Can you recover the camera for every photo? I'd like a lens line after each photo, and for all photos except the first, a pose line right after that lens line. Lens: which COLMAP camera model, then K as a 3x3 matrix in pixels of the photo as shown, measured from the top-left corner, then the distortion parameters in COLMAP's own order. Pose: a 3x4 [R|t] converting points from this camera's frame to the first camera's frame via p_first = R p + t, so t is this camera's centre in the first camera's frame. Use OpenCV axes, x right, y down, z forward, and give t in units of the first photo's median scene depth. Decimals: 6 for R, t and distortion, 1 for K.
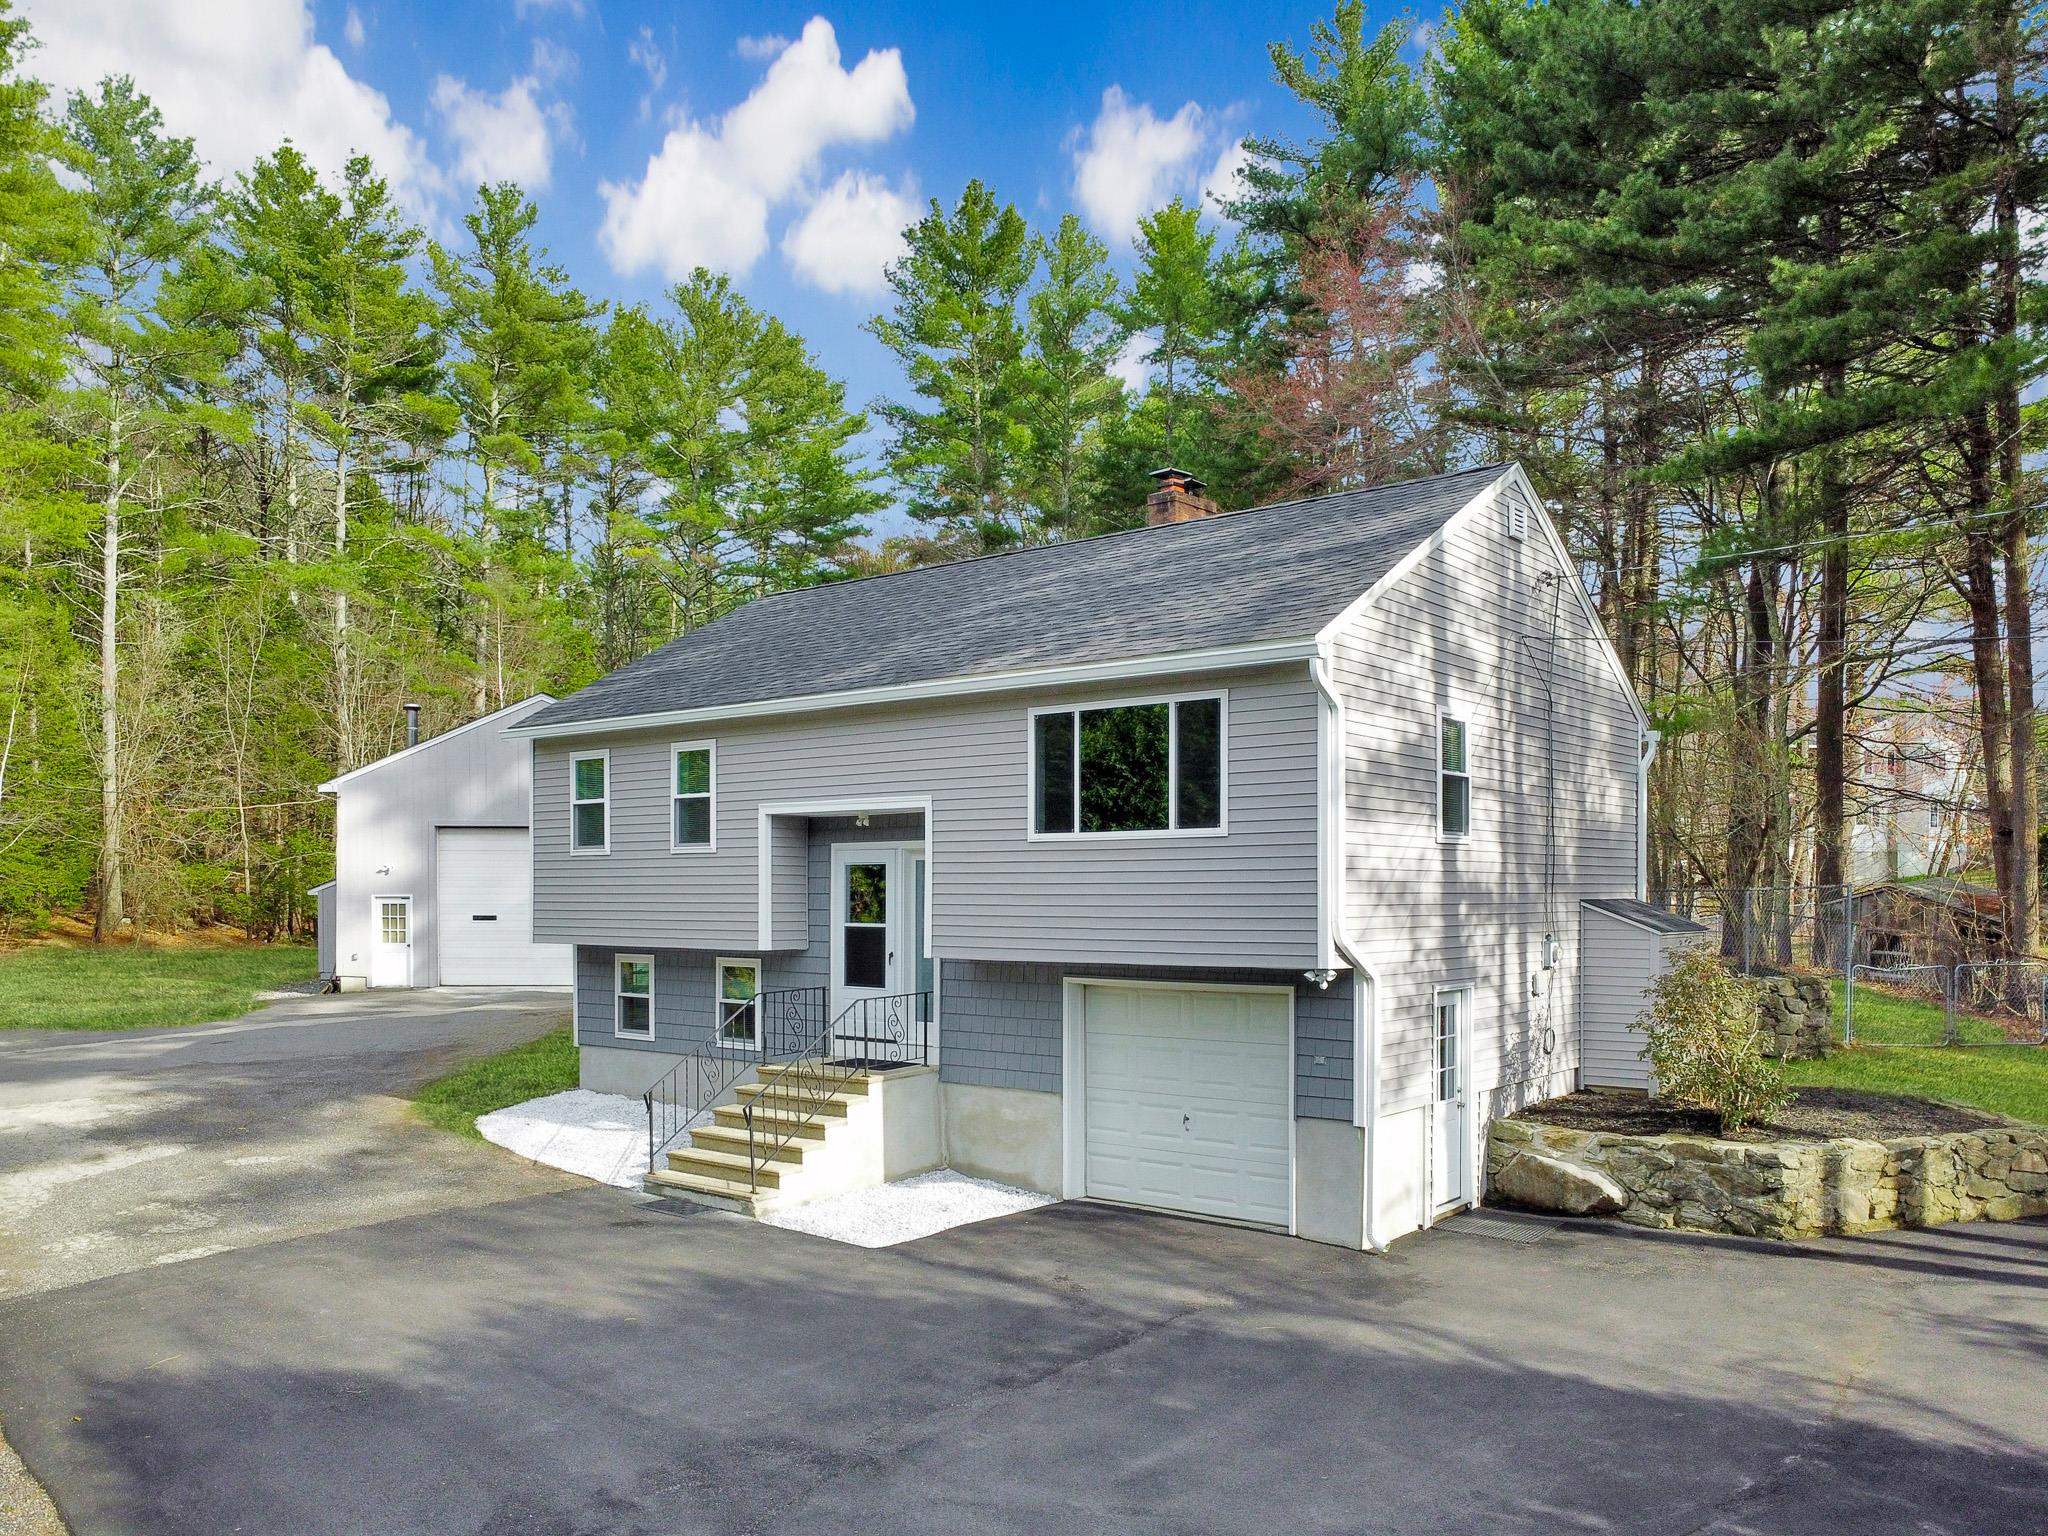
lens RADIAL K [[1555.2, 0, 1022.6], [0, 1555.2, 907.6], [0, 0, 1]] dist [-0.025912, -0.001945]
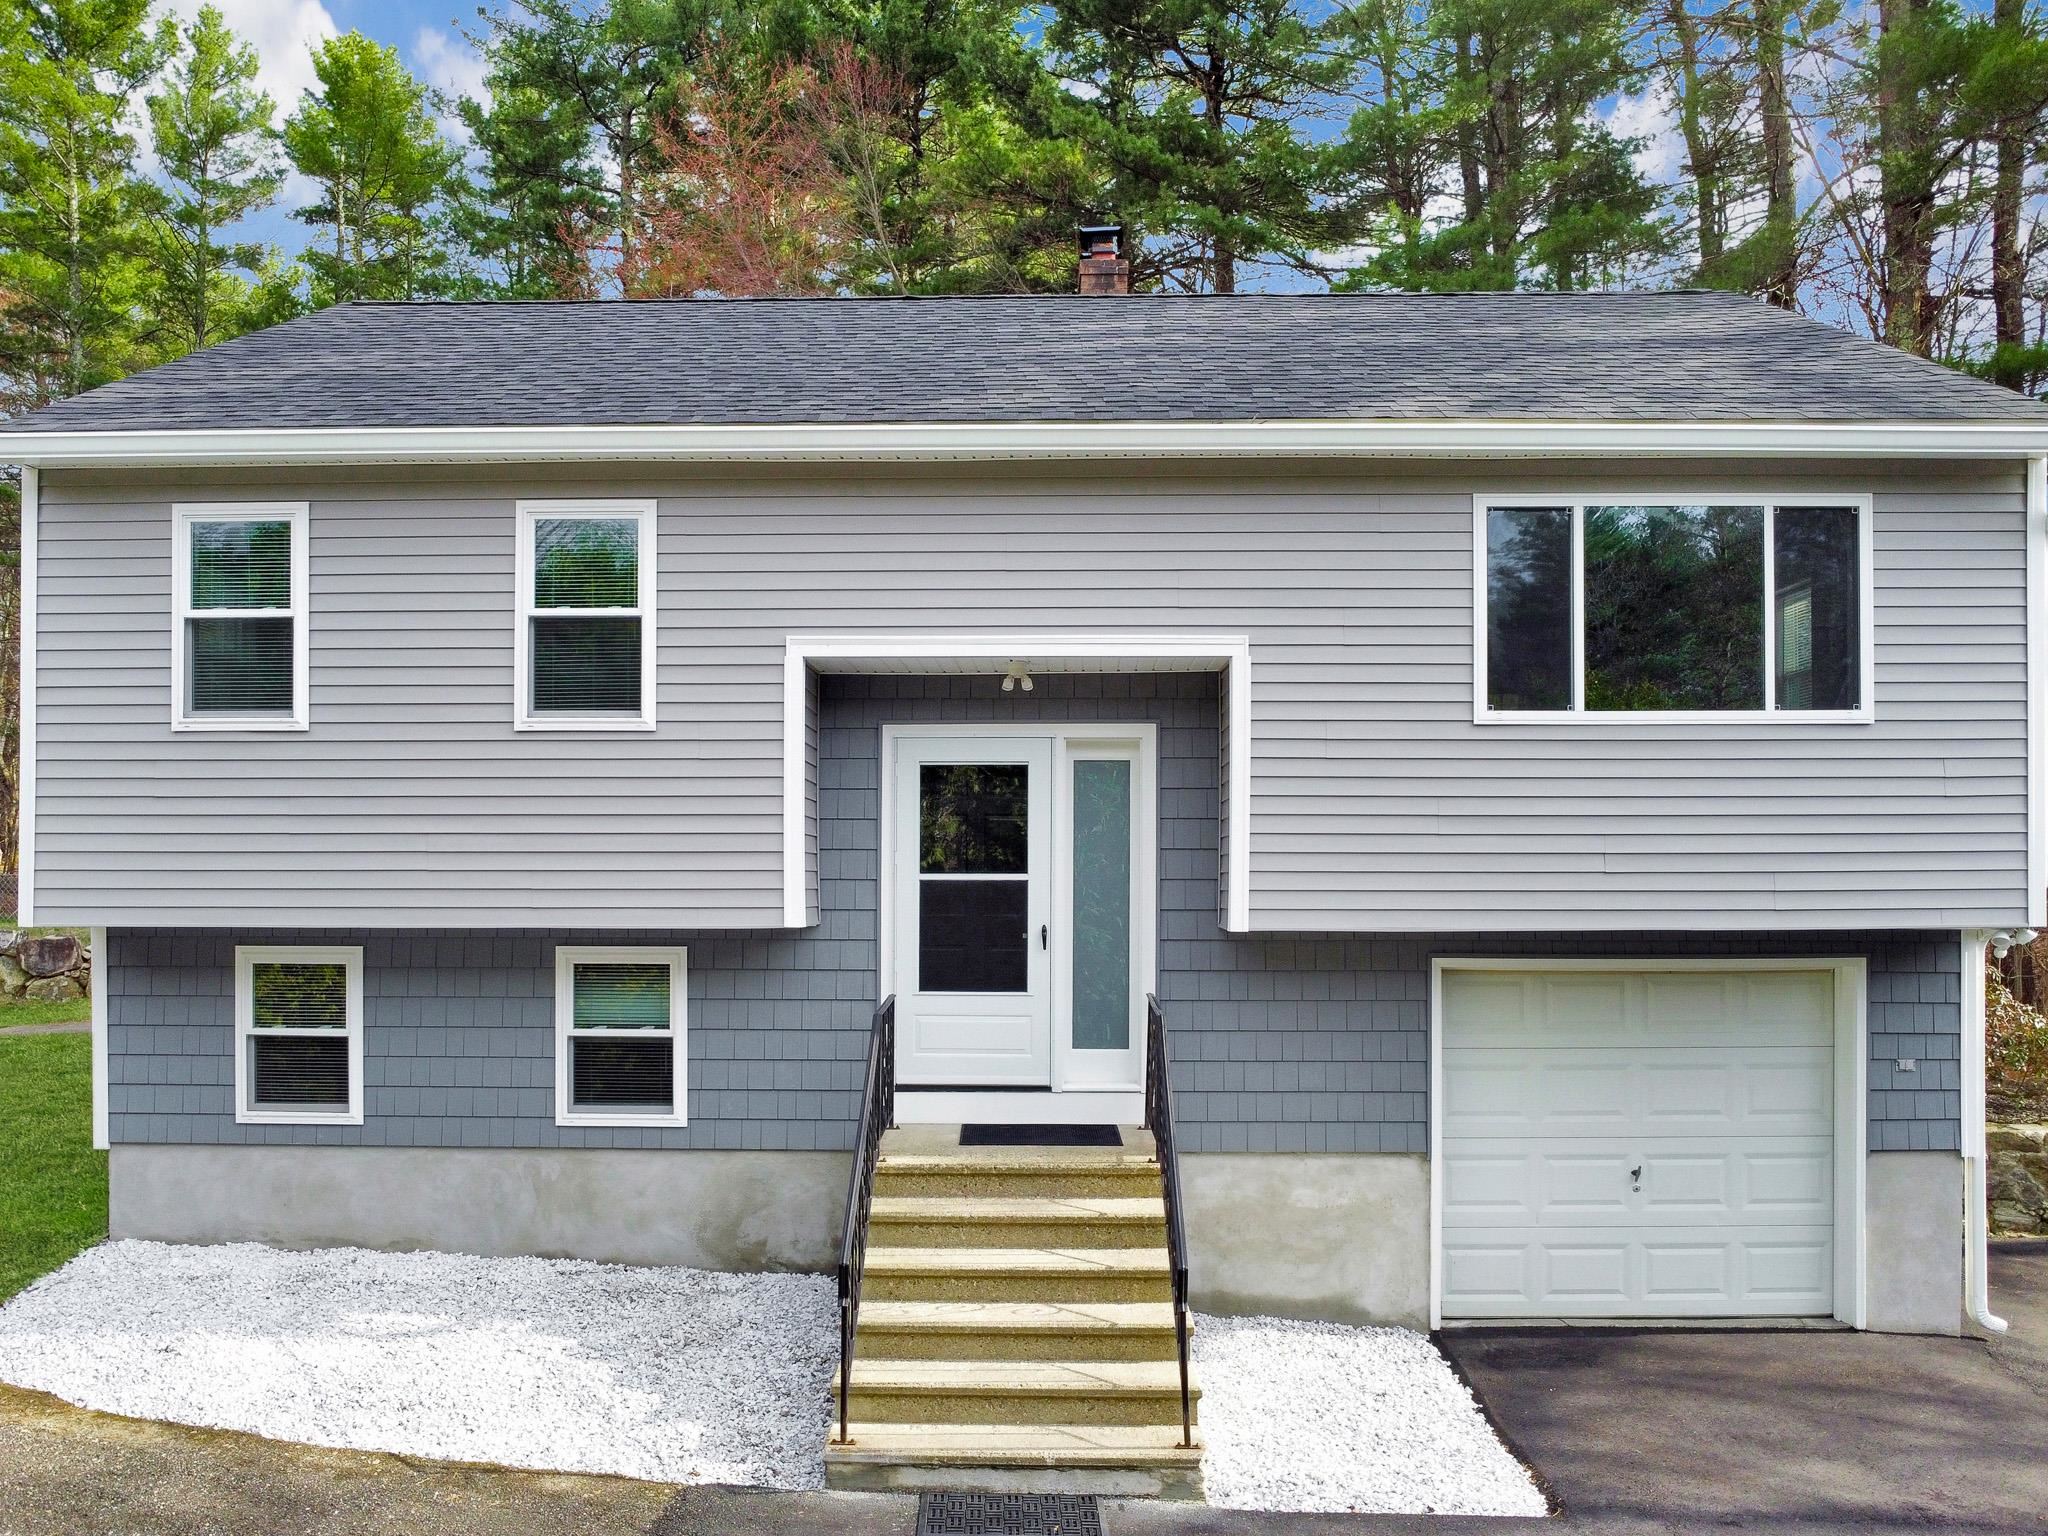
lens RADIAL K [[1538.6, 0, 1017.7], [0, 1538.6, 876.9], [0, 0, 1]] dist [-0.034105, 0.002864]
pose [[0.796349, 0.000965, 0.604837, -0.372174], [0.005296, 0.999949, -0.008567, 0.014286], [-0.604814, 0.010026, 0.796303, 0.507619]]
